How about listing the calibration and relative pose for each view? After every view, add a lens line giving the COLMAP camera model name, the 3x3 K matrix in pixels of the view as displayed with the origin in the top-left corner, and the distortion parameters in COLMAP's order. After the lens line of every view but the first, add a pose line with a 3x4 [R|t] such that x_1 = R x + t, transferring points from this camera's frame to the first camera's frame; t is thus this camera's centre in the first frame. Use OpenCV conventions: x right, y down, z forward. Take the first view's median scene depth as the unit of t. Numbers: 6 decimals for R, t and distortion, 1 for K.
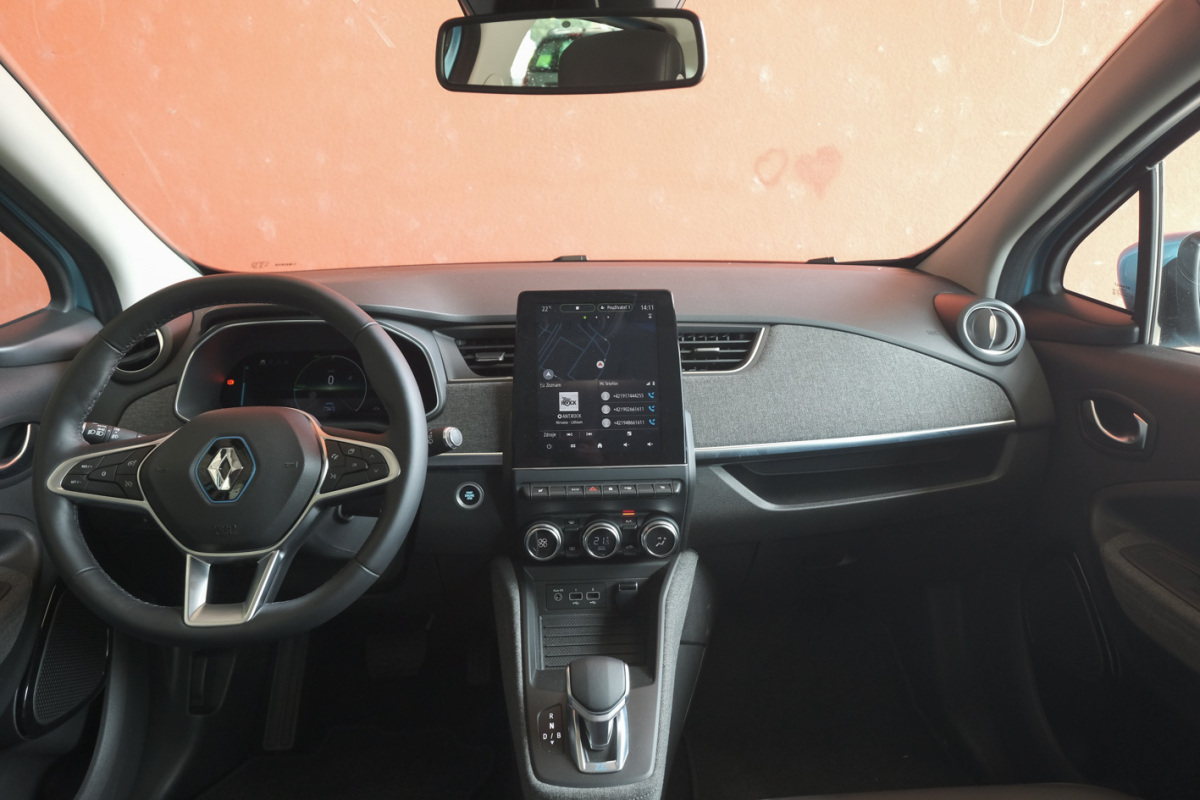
lens RADIAL K [[817.7, 0, 596.3], [0, 817.7, 400.3], [0, 0, 1]] dist [-0.003303, -0.002050]
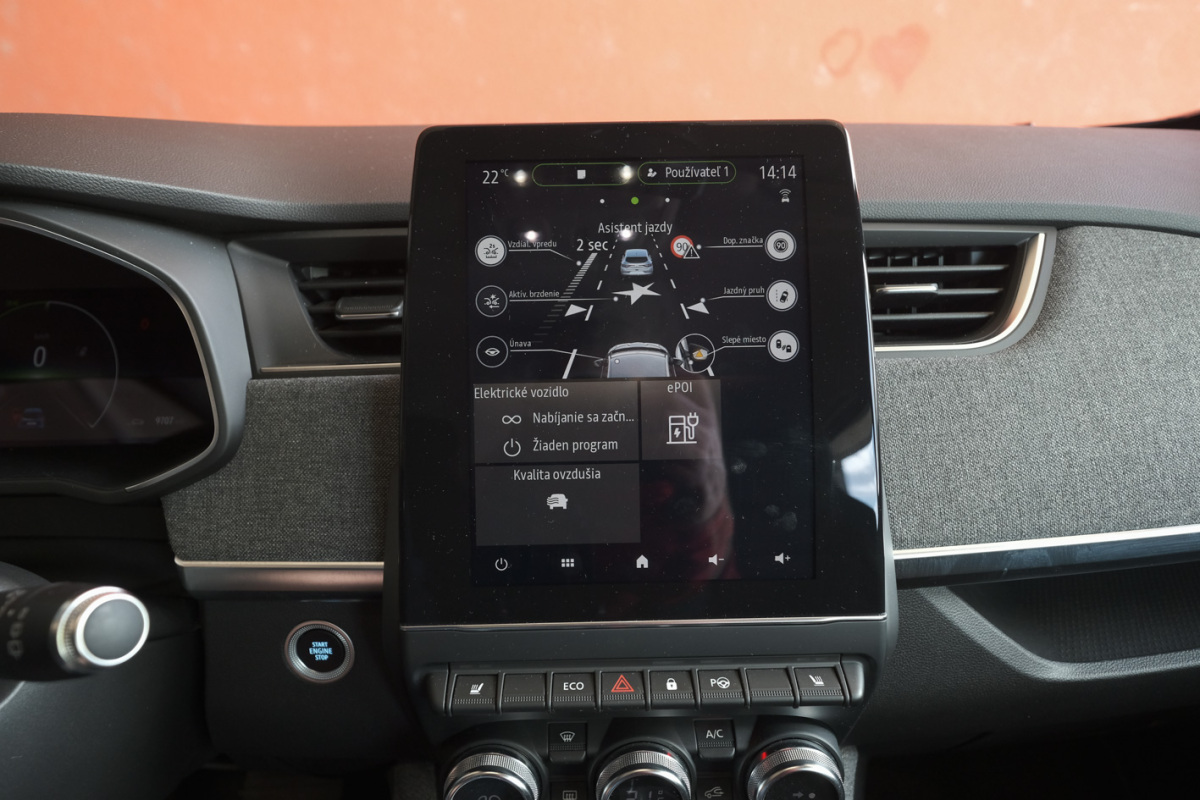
lens RADIAL K [[732.5, 0, 597.2], [0, 732.5, 394.7], [0, 0, 1]] dist [0.003744, 0.000435]
pose [[0.999058, 0.005449, -0.043055, -0.001893], [-0.000981, 0.994669, 0.103118, -0.050178], [0.043388, -0.102979, 0.993737, 0.670490]]
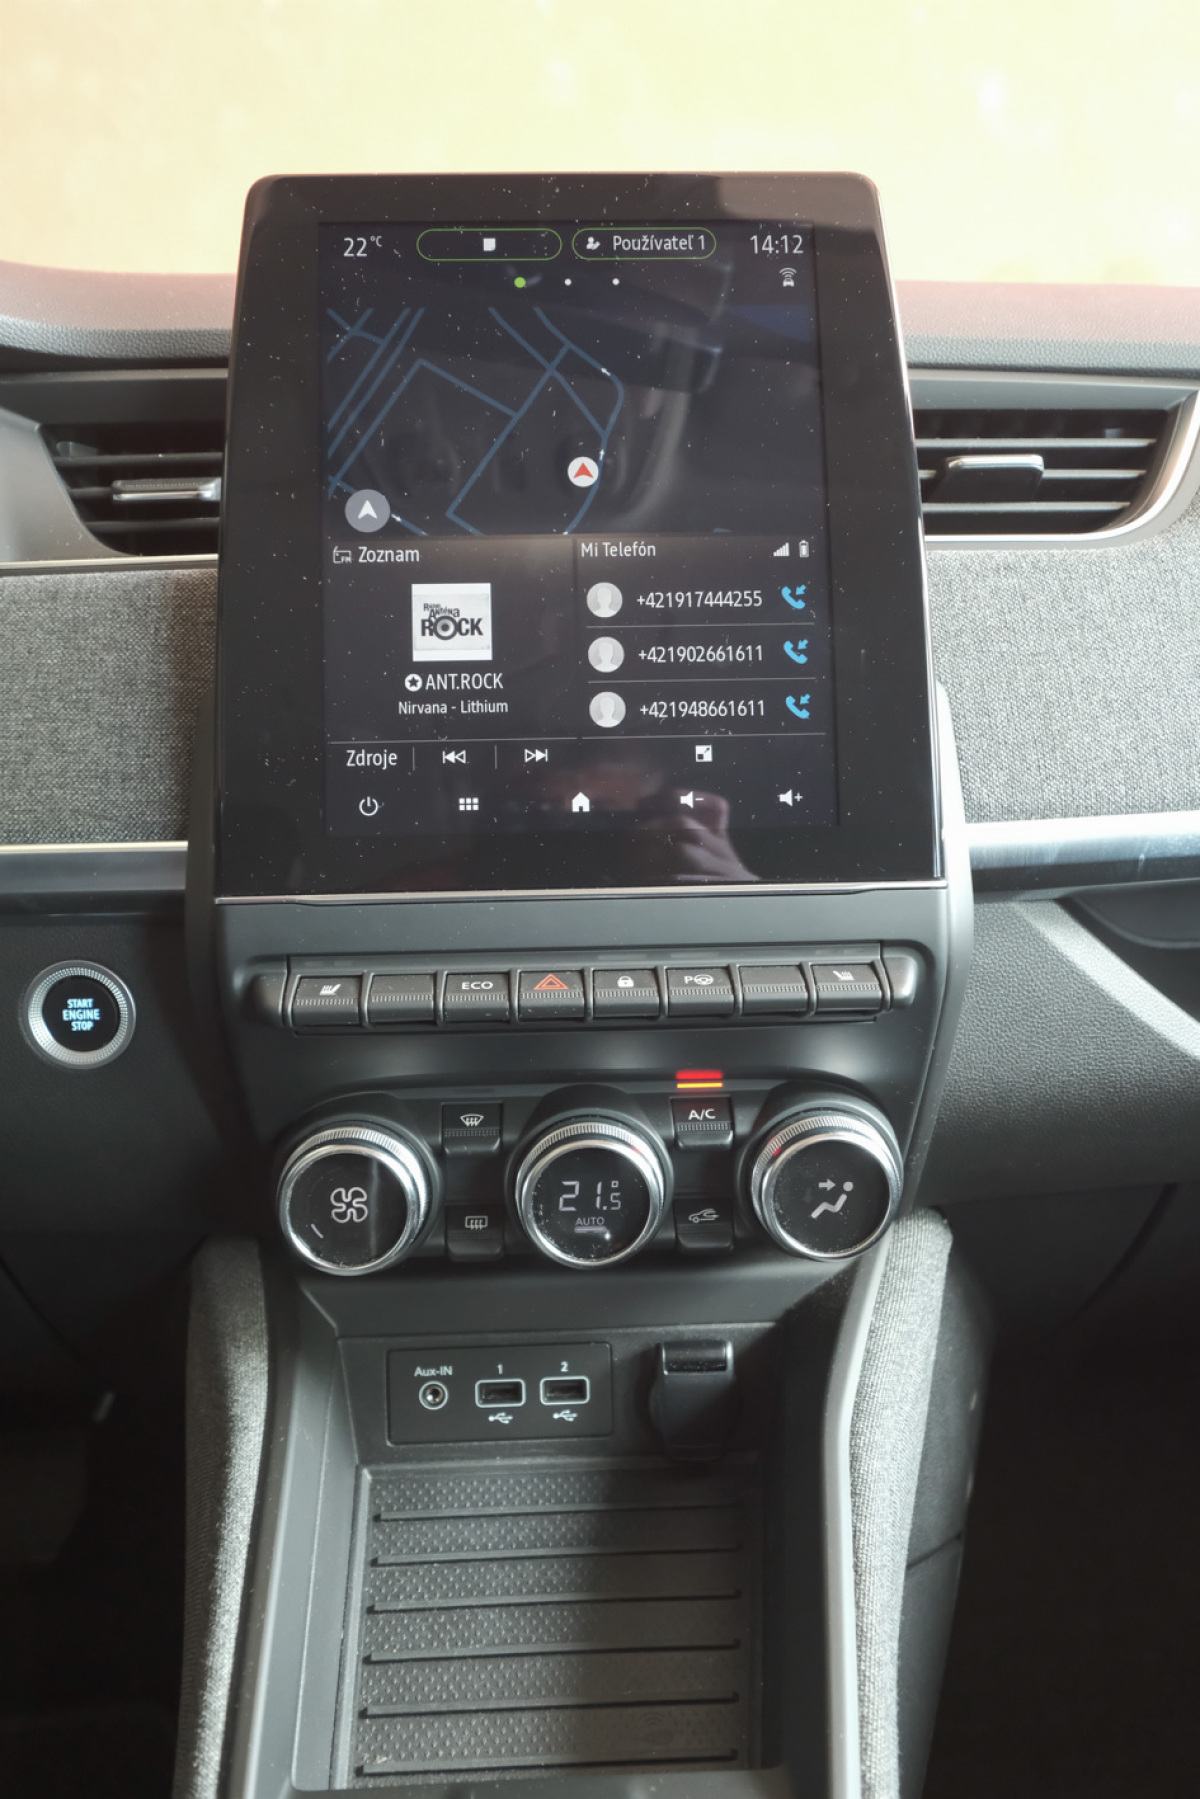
lens RADIAL K [[1459.3, 0, 605.0], [0, 1459.3, 915.4], [0, 0, 1]] dist [-0.007664, 0.017418]
pose [[0.999855, -0.002460, -0.016851, 0.018121], [0.003059, 0.999360, 0.035644, 0.071137], [0.016752, -0.035690, 0.999222, 0.558156]]
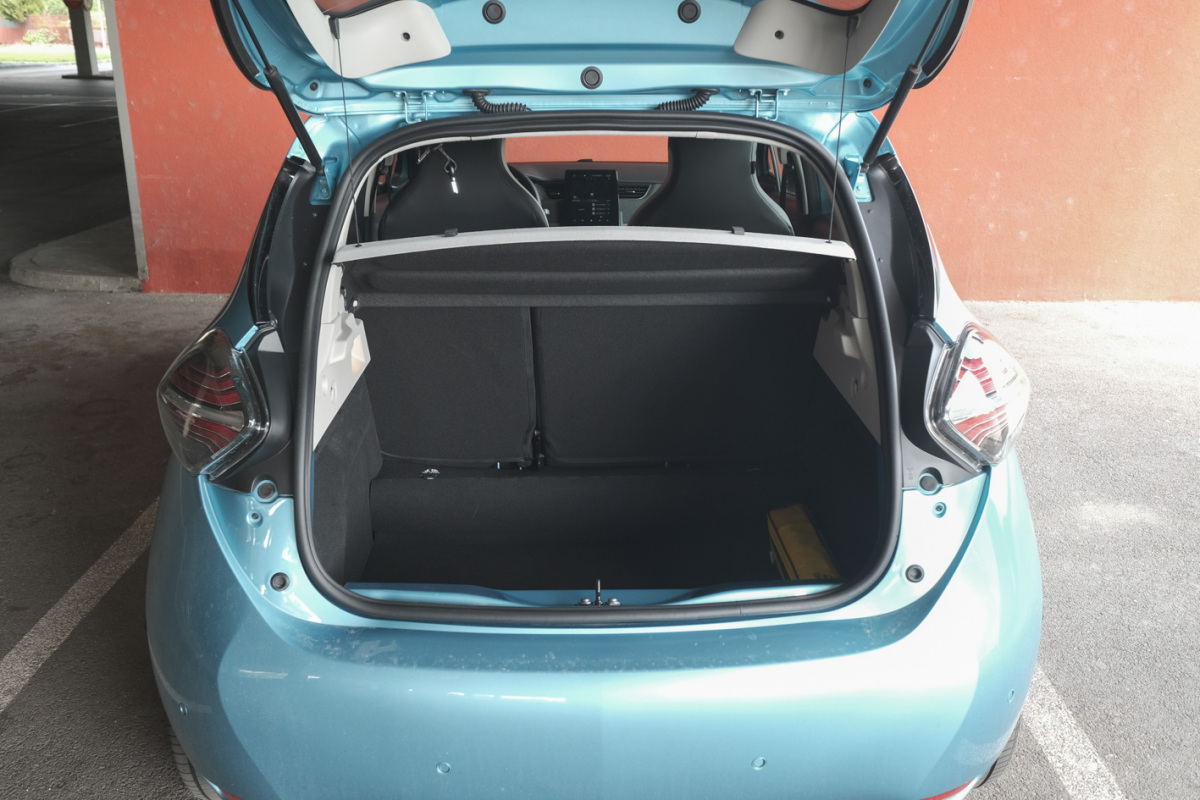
lens RADIAL K [[1056.3, 0, 597.6], [0, 1056.3, 406.9], [0, 0, 1]] dist [0.002040, 0.007056]
pose [[0.999405, 0.017411, -0.029766, 0.154637], [-0.015853, 0.998533, 0.051775, 0.534233], [0.030624, -0.051273, 0.998215, -2.921355]]
